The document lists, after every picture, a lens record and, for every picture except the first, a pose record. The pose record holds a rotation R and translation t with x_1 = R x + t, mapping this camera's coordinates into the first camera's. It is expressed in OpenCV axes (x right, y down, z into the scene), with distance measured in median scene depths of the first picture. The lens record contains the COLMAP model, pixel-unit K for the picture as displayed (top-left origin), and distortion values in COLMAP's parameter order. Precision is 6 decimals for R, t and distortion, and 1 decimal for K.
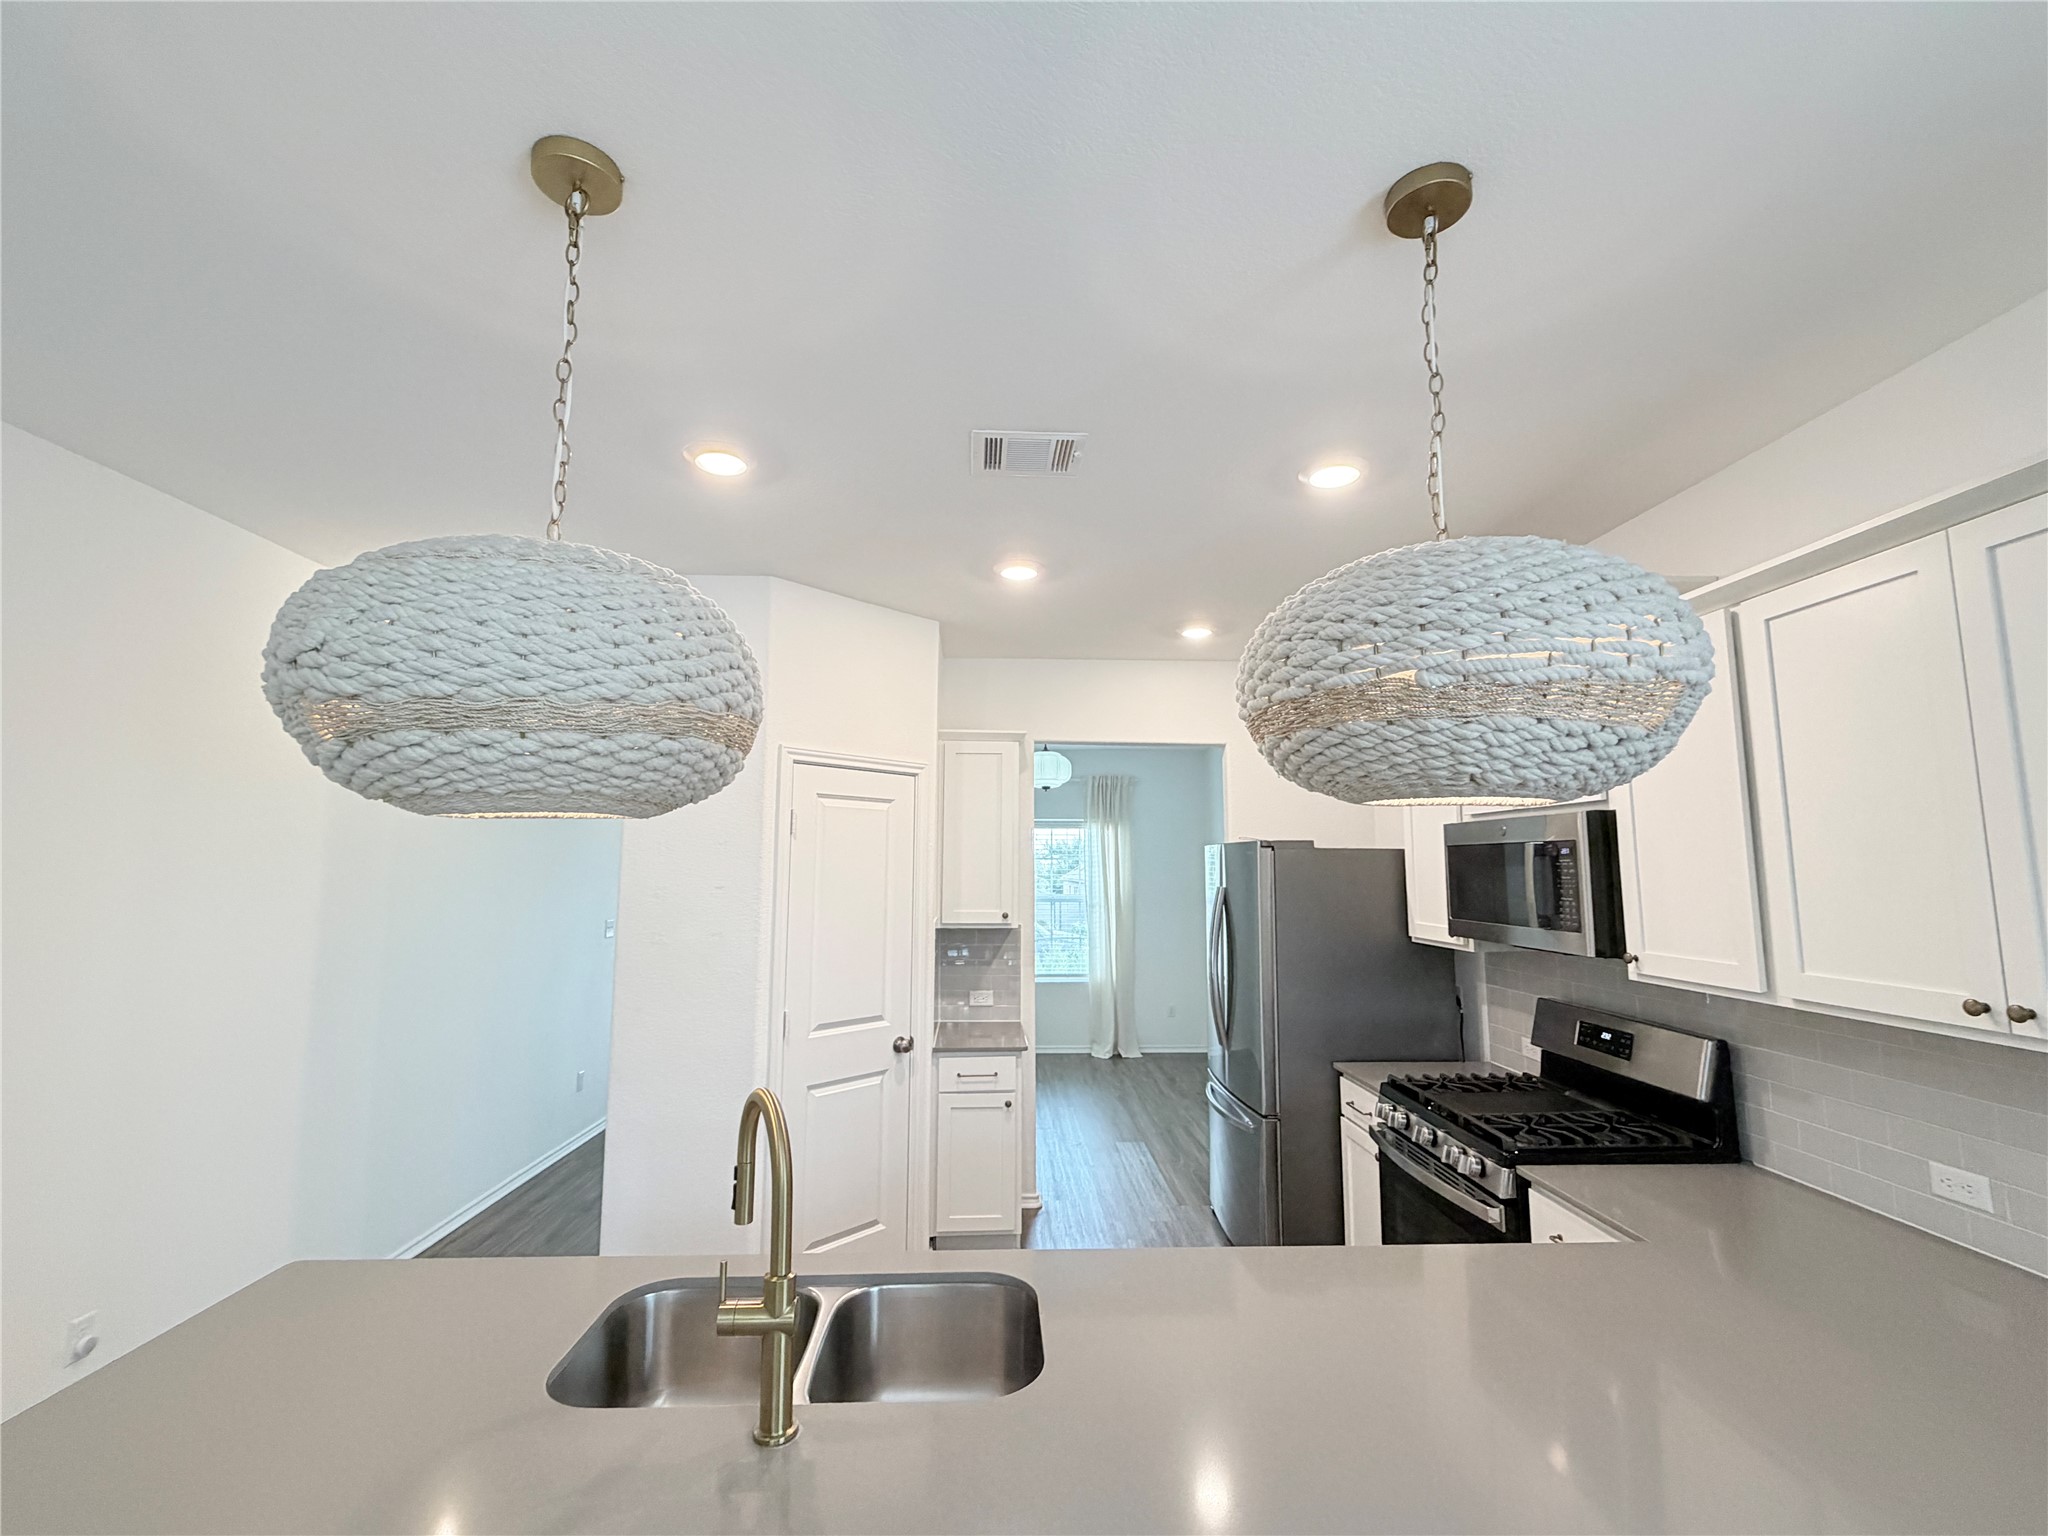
lens RADIAL K [[881.6, 0, 1028.1], [0, 881.6, 763.3], [0, 0, 1]] dist [-0.001846, -0.000465]
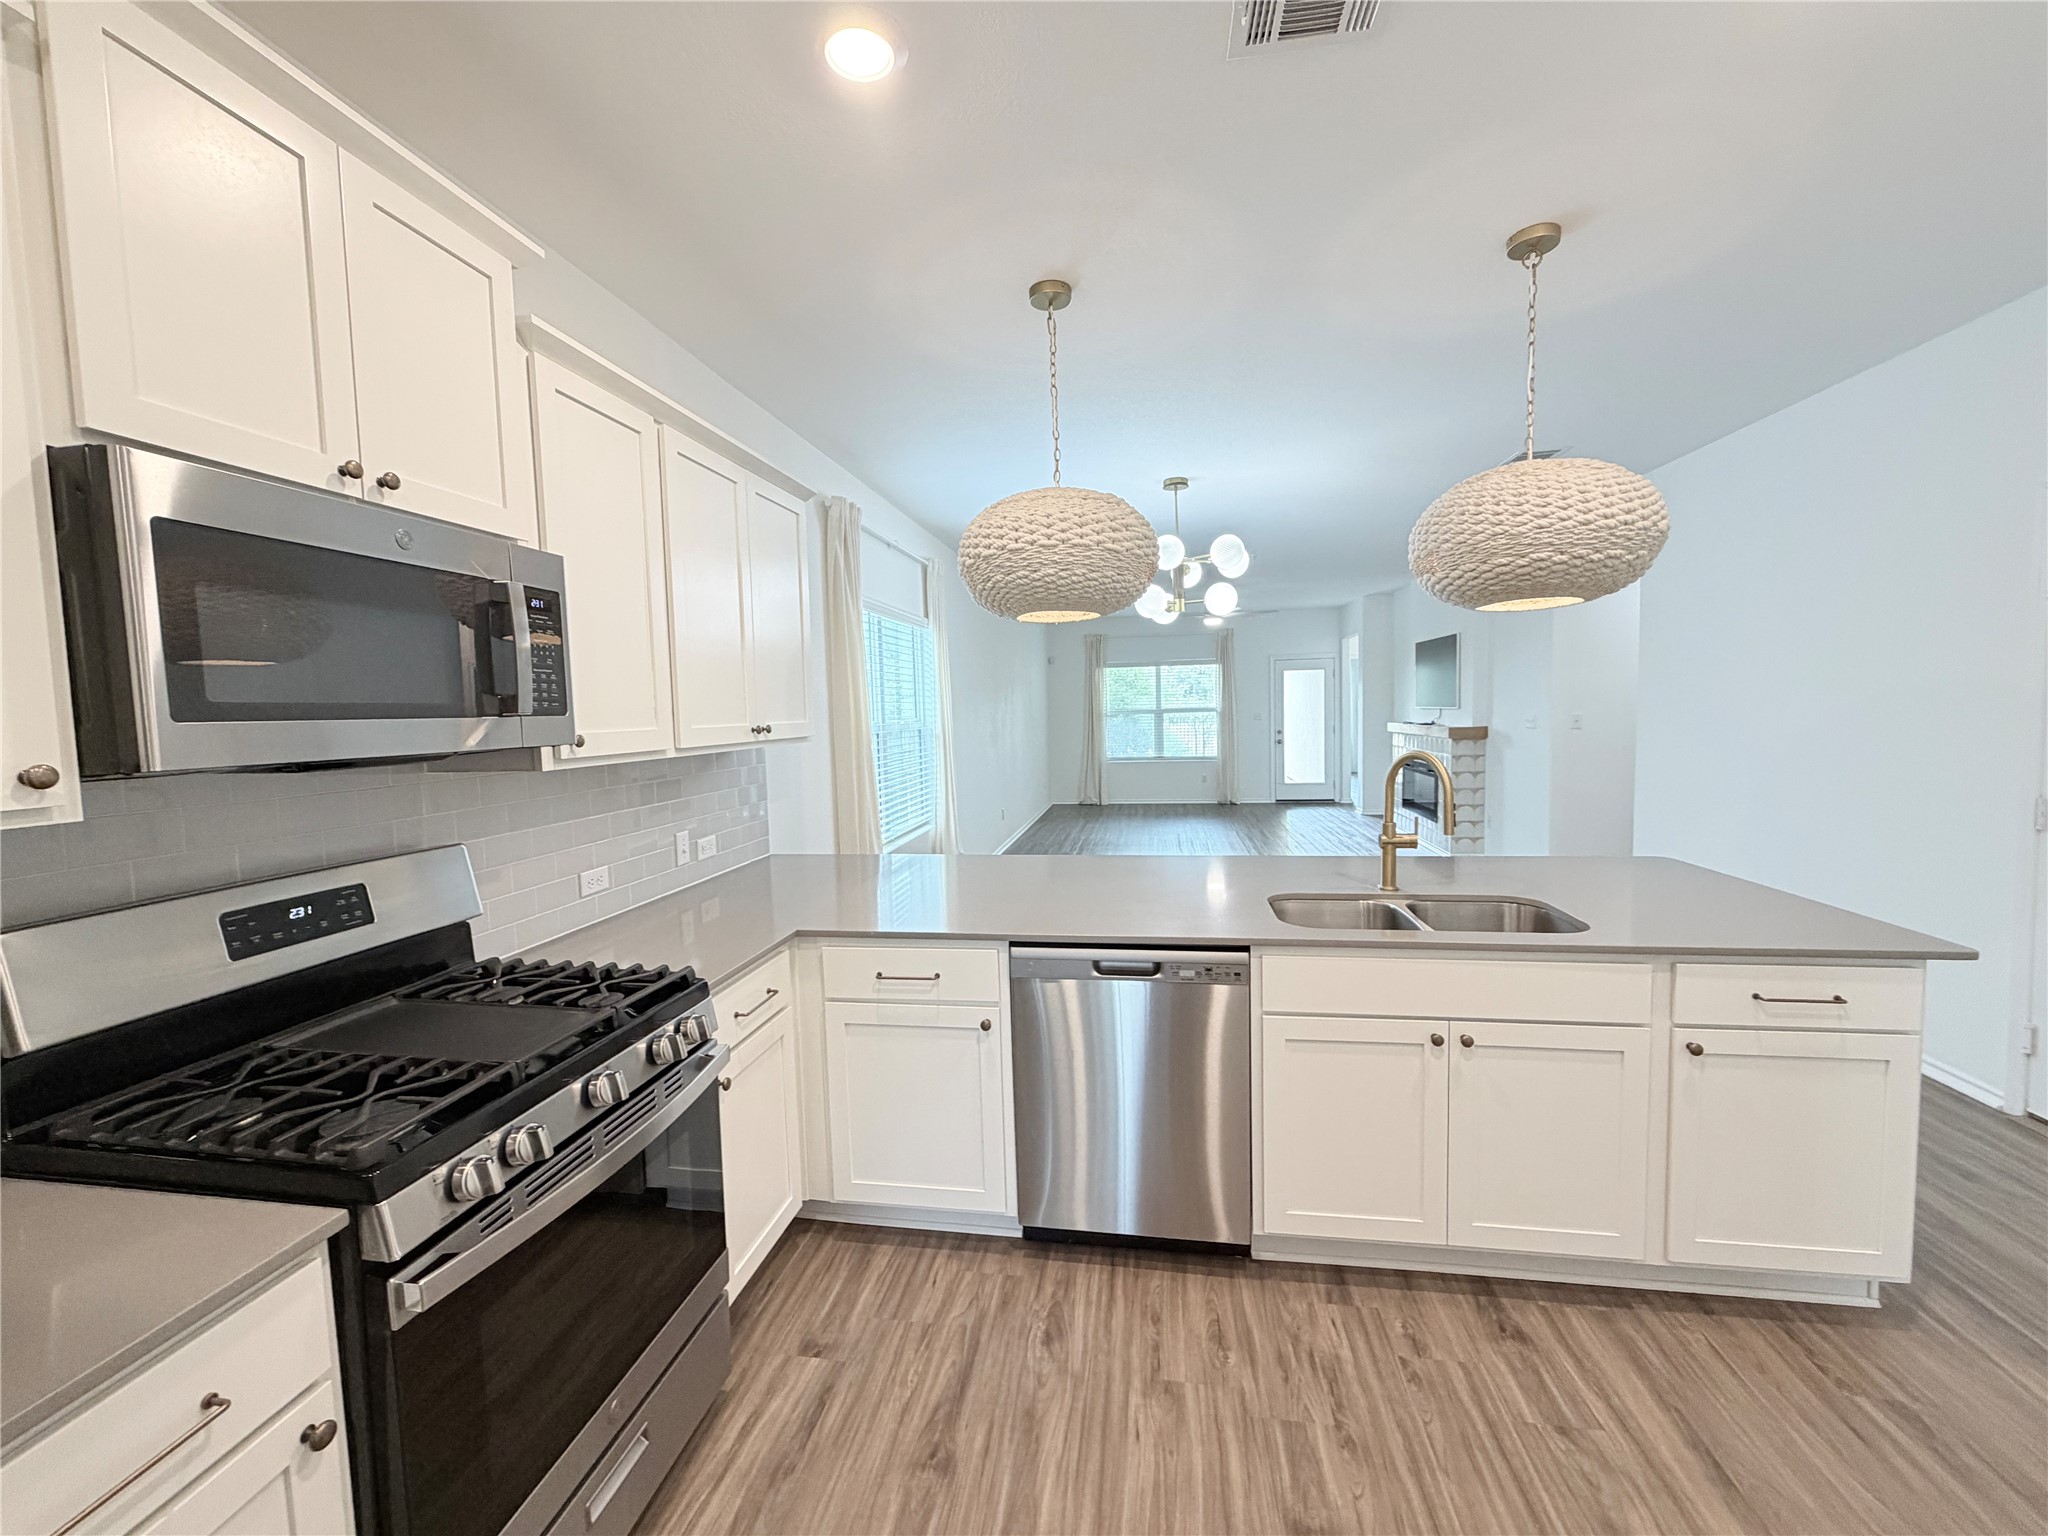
lens RADIAL K [[814.0, 0, 1024.0], [0, 814.0, 768.0], [0, 0, 1]] dist [0.000670, 0.000162]
pose [[-0.978296, 0.007596, 0.207075, 0.062311], [-0.000927, 0.999158, -0.041029, 0.175616], [-0.207212, -0.040331, -0.977464, 1.055691]]
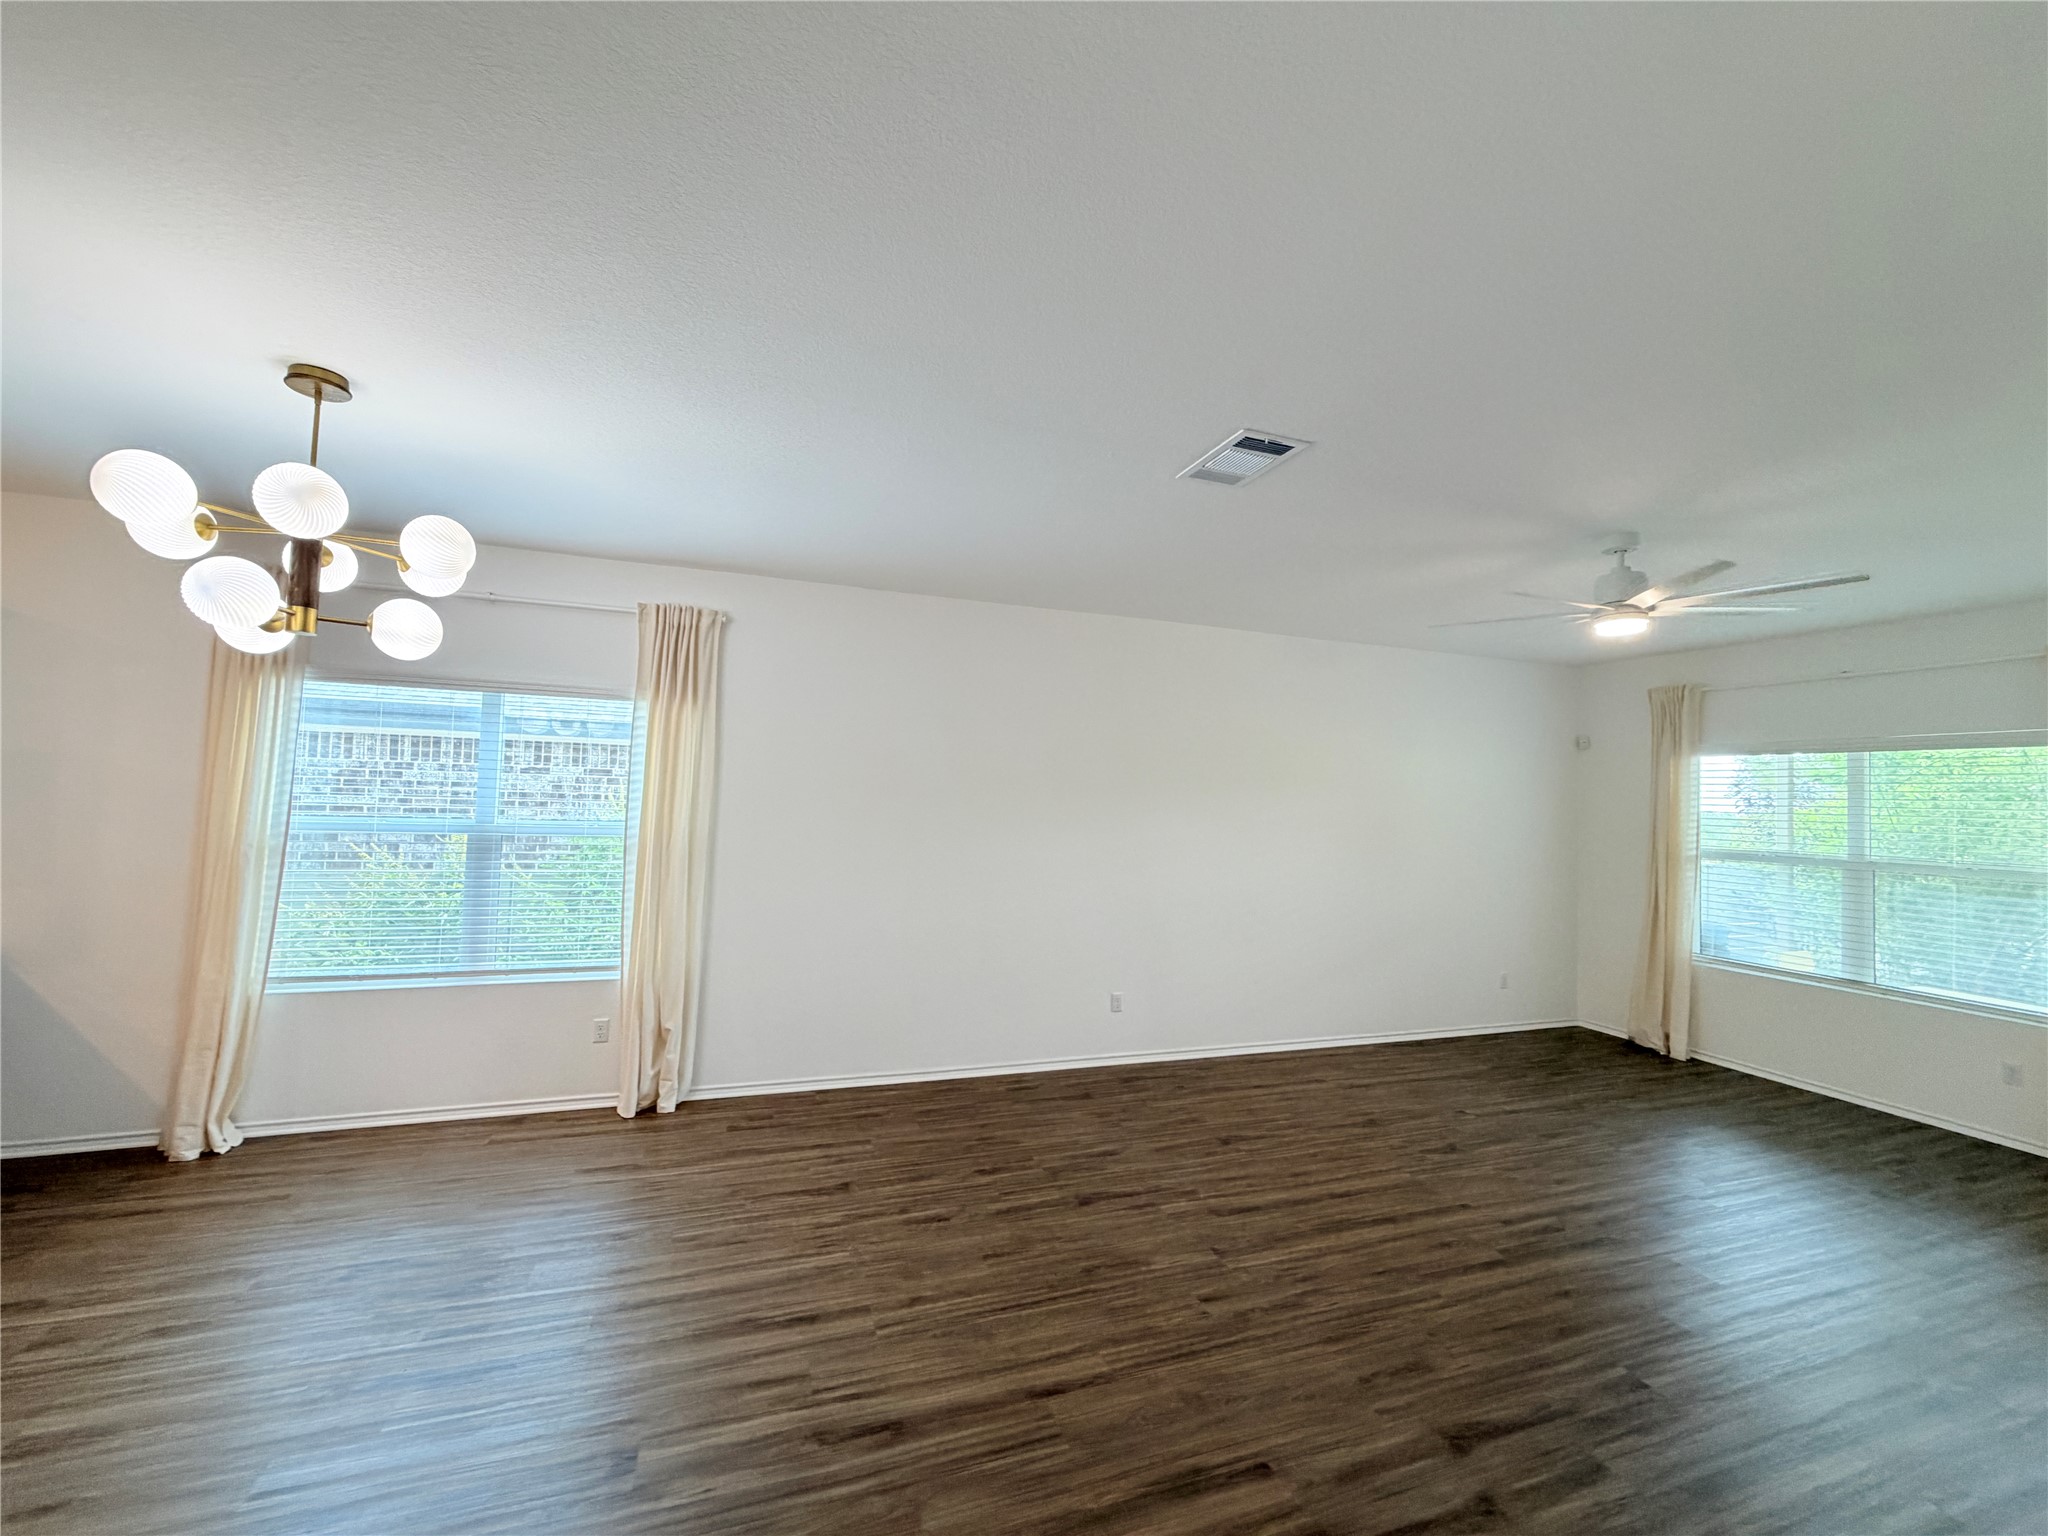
lens RADIAL K [[816.4, 0, 1020.4], [0, 816.4, 767.1], [0, 0, 1]] dist [-0.001036, 0.000035]
pose [[-0.284789, 0.025918, 0.958240, -0.675914], [-0.144126, 0.987113, -0.069534, -0.060116], [-0.947694, -0.157909, -0.277383, -0.623696]]
